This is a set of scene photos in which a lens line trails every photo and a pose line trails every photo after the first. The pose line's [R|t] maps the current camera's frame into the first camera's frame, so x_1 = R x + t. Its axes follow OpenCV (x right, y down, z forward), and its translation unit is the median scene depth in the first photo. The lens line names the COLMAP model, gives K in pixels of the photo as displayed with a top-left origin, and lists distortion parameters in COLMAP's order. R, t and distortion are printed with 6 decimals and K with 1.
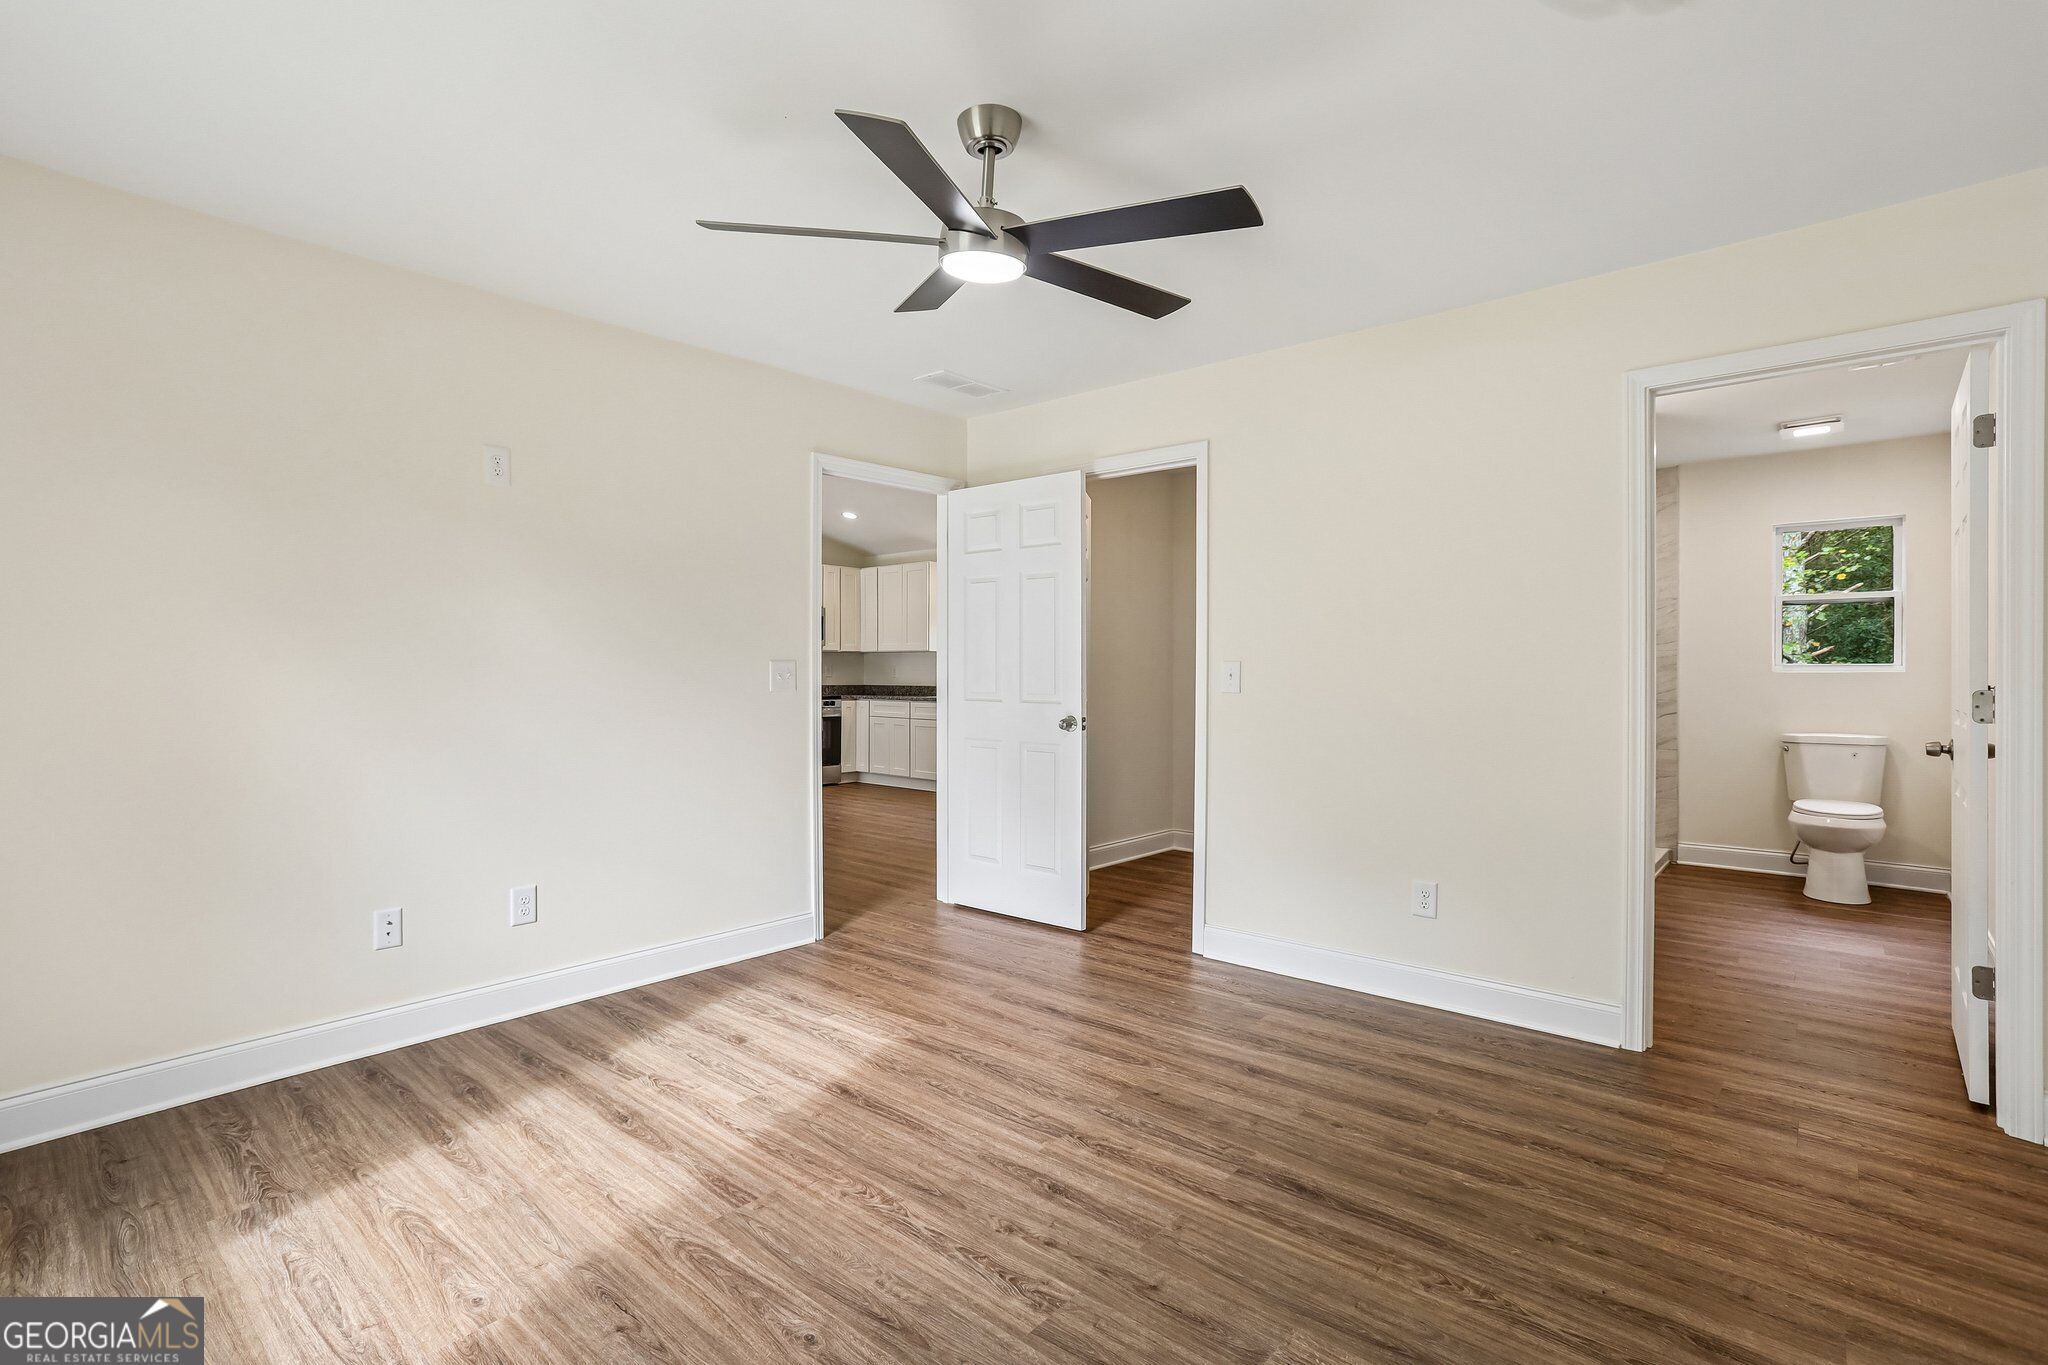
lens RADIAL K [[973.8, 0, 988.0], [0, 973.8, 658.6], [0, 0, 1]] dist [-0.024131, 0.010982]
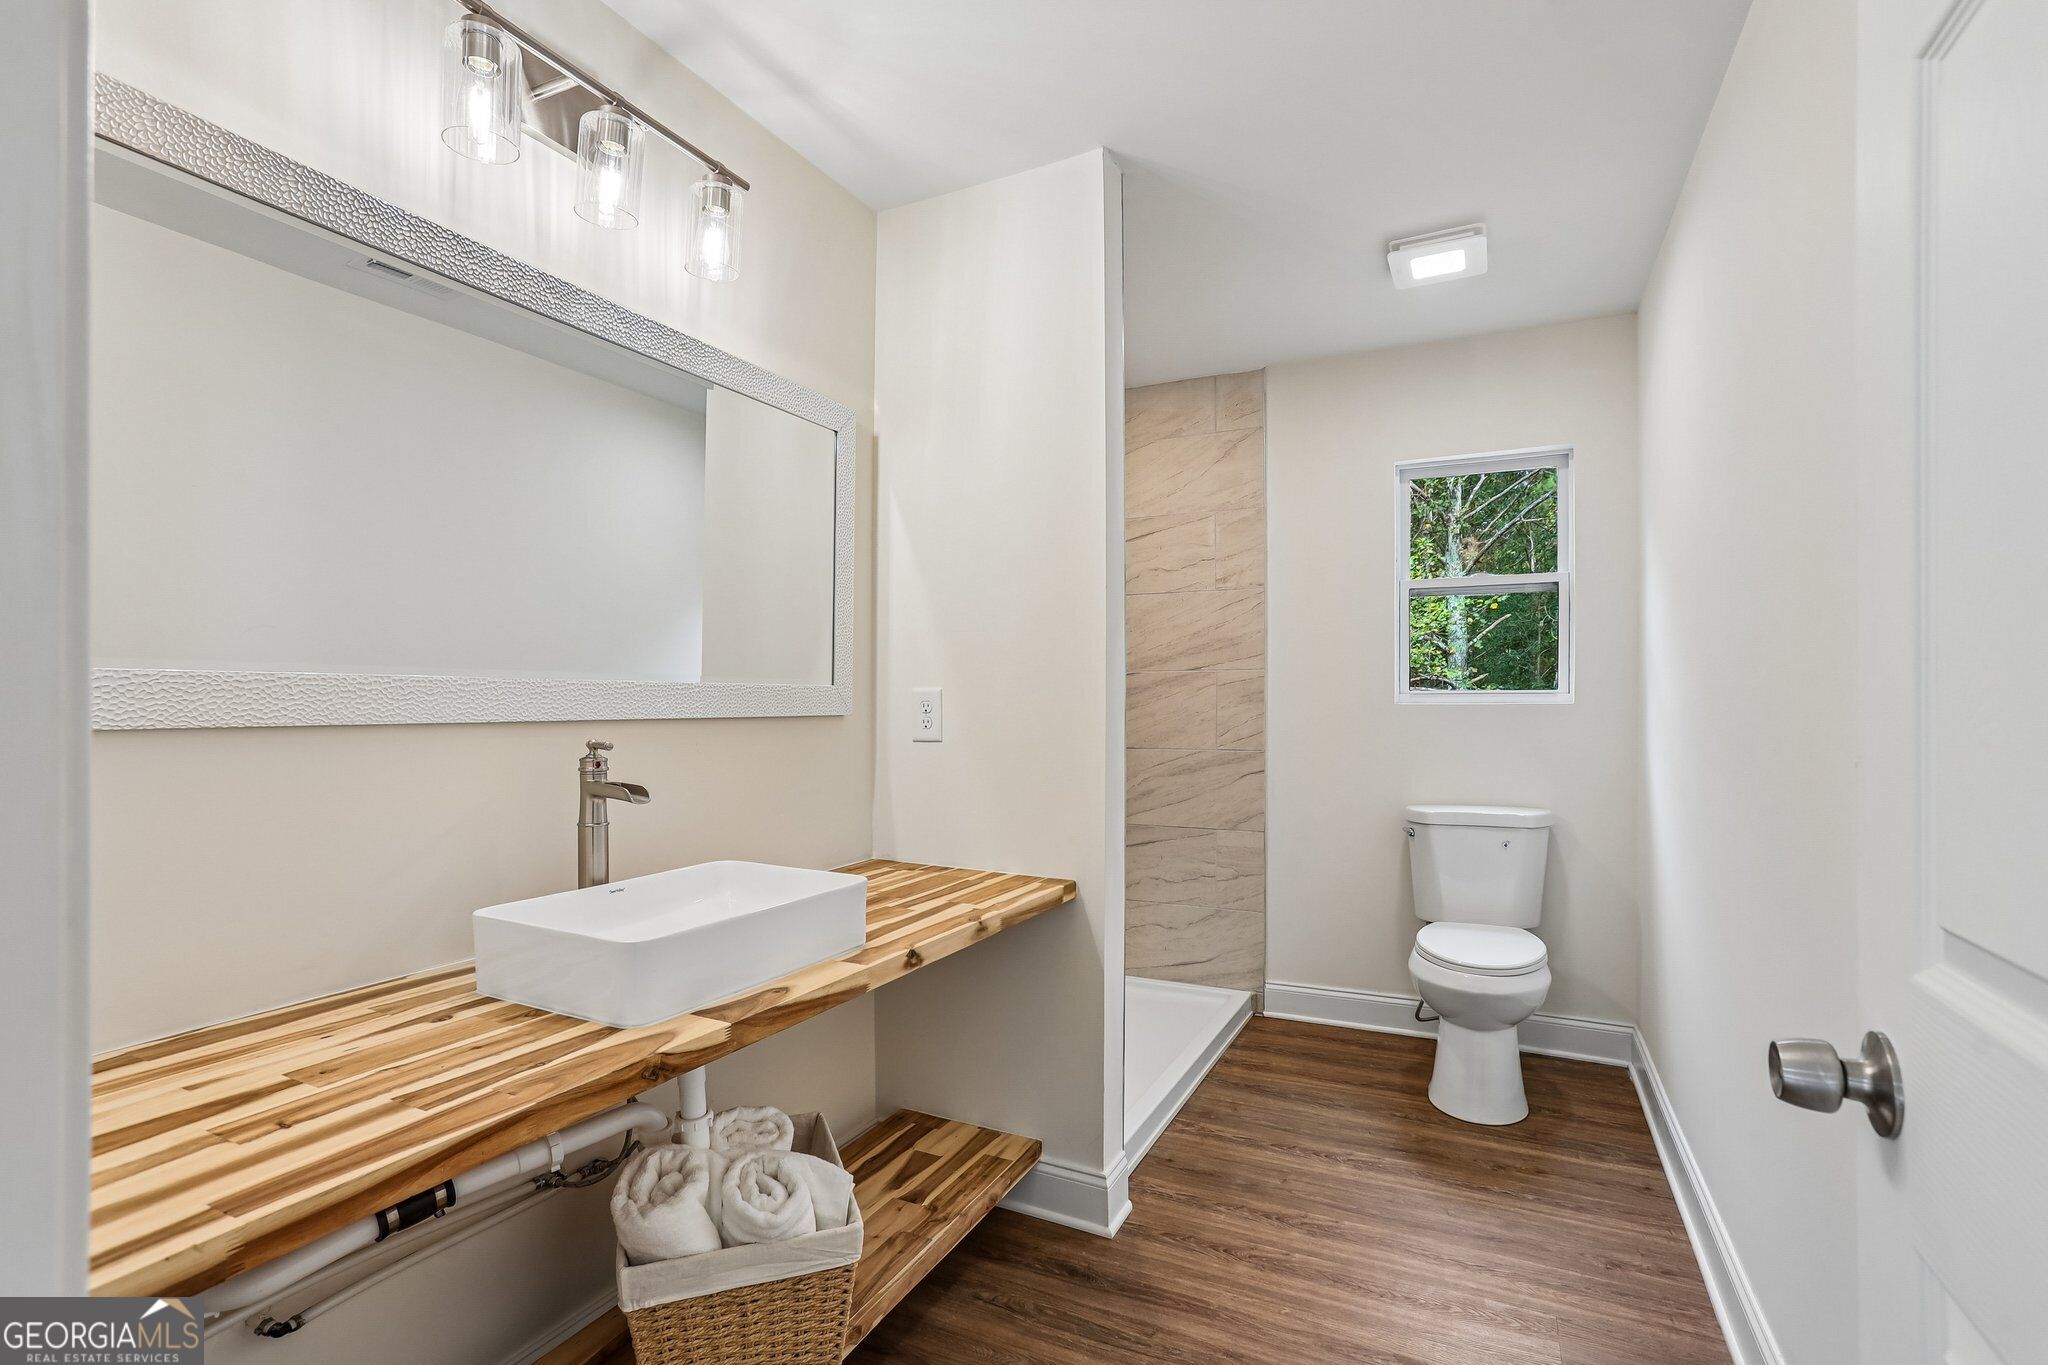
lens RADIAL K [[973.8, 0, 1021.8], [0, 973.8, 688.3], [0, 0, 1]] dist [-0.024131, 0.010982]
pose [[0.963461, -0.001744, 0.267842, 0.443843], [0.001132, 0.999996, 0.002437, 0.002393], [-0.267846, -0.002045, 0.963460, 0.493532]]
